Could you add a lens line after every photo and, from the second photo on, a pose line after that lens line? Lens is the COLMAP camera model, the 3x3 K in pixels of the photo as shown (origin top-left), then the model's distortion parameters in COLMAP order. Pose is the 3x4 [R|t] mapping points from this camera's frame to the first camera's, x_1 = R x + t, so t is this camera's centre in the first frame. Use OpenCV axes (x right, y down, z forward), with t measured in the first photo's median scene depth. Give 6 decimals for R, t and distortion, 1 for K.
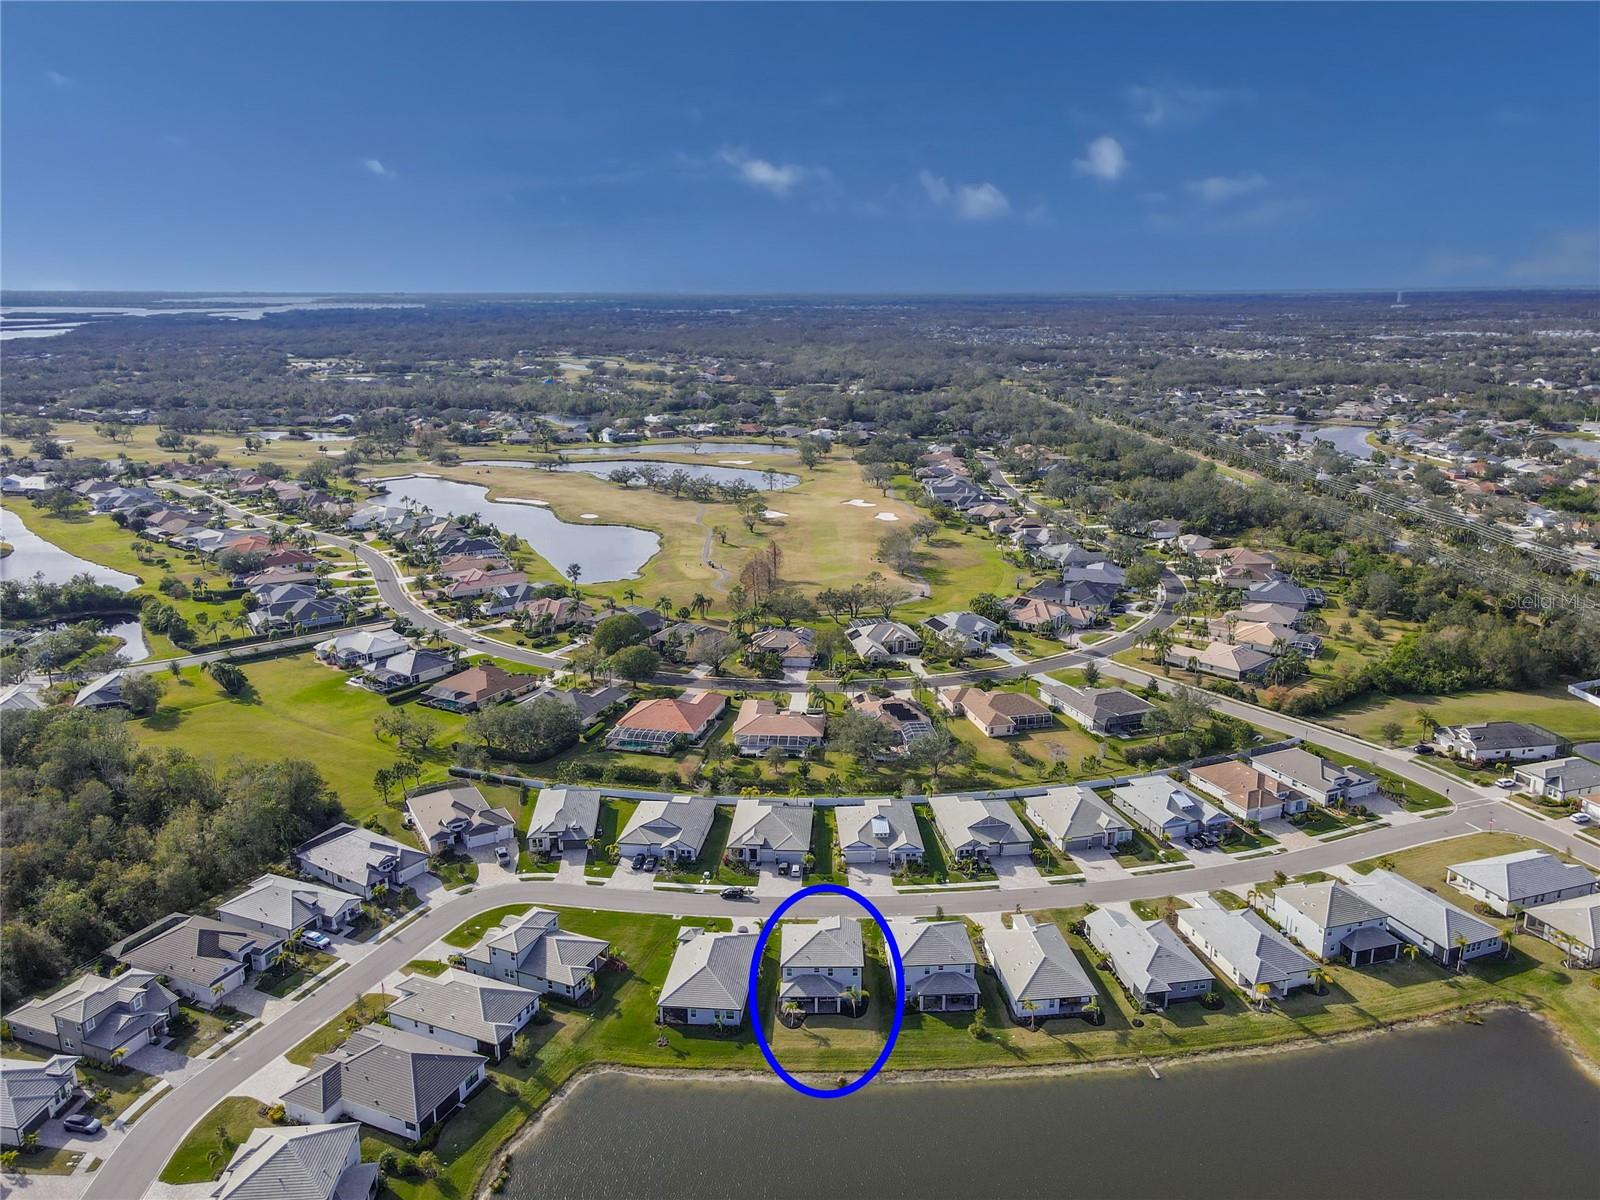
lens RADIAL K [[1164.4, 0, 810.8], [0, 1164.4, 659.7], [0, 0, 1]] dist [-0.016545, 0.089111]
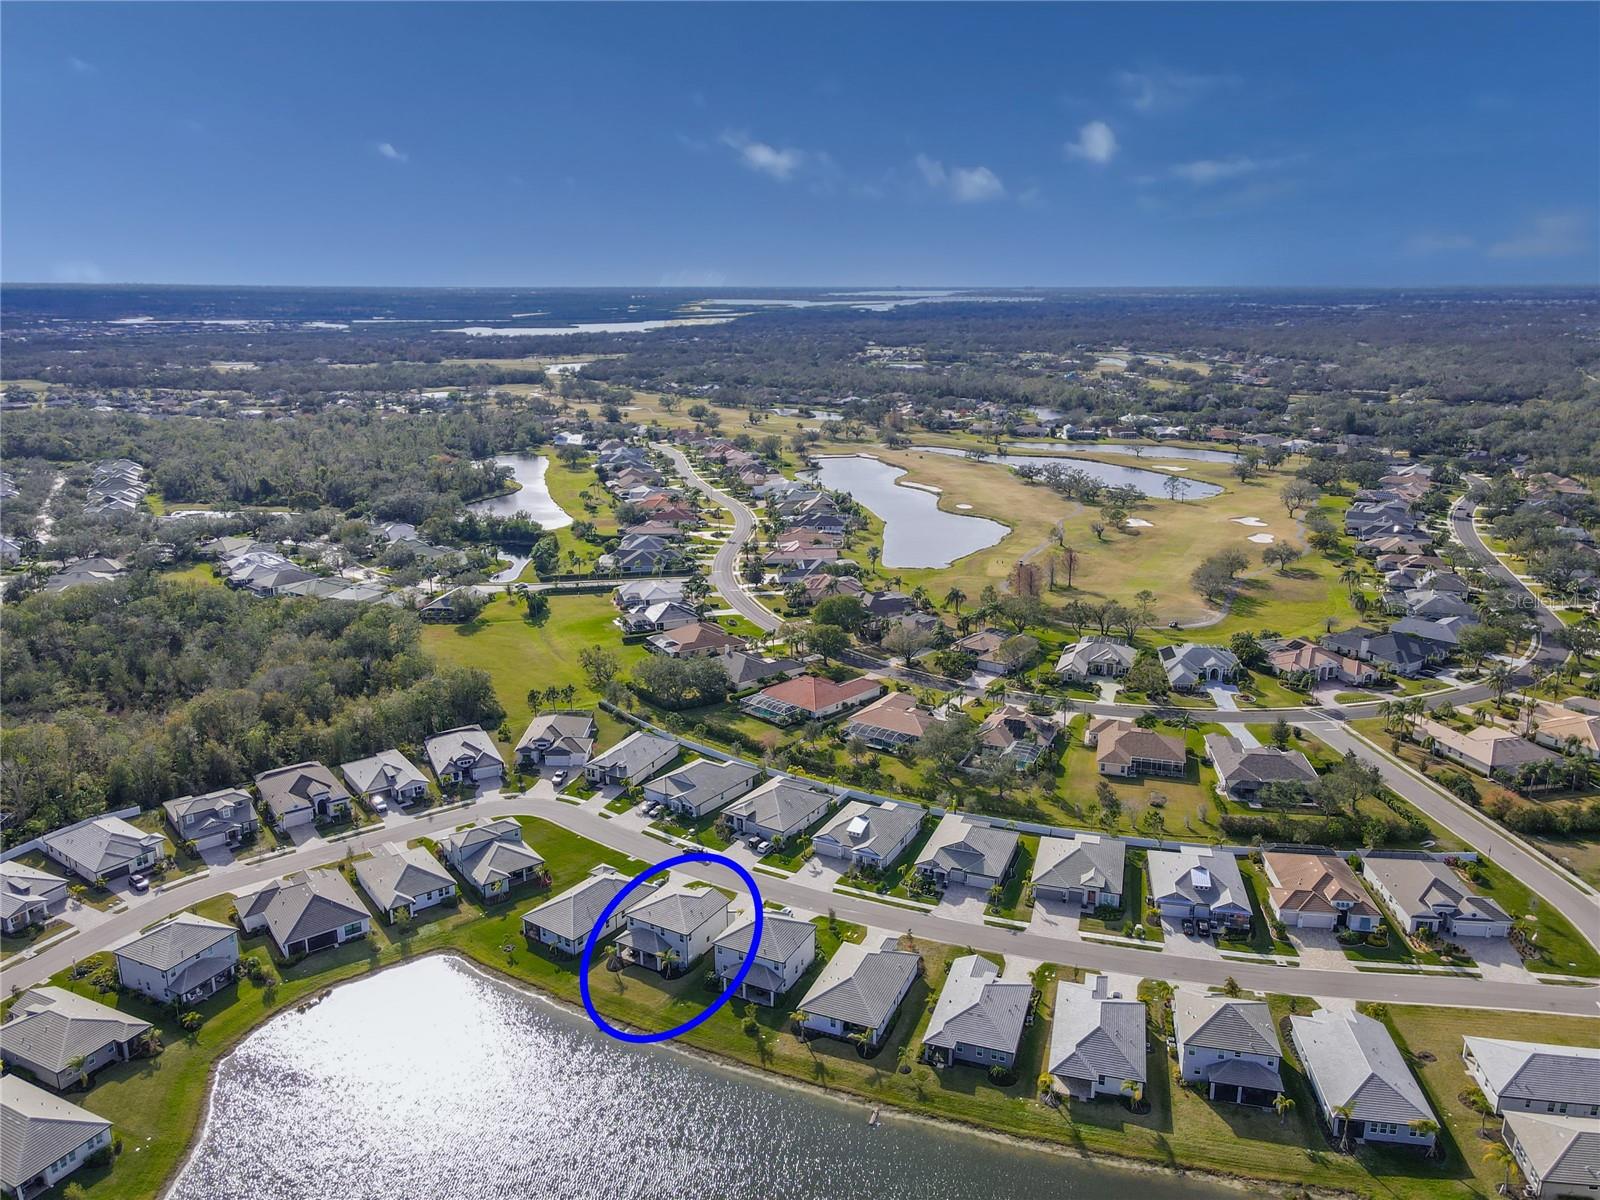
lens RADIAL K [[1164.4, 0, 810.8], [0, 1164.4, 659.7], [0, 0, 1]] dist [-0.016545, 0.089111]
pose [[0.870218, 0.158413, -0.466505, 0.335798], [-0.156349, 0.986747, 0.043419, -0.024354], [0.467201, 0.035154, 0.883452, 0.068392]]
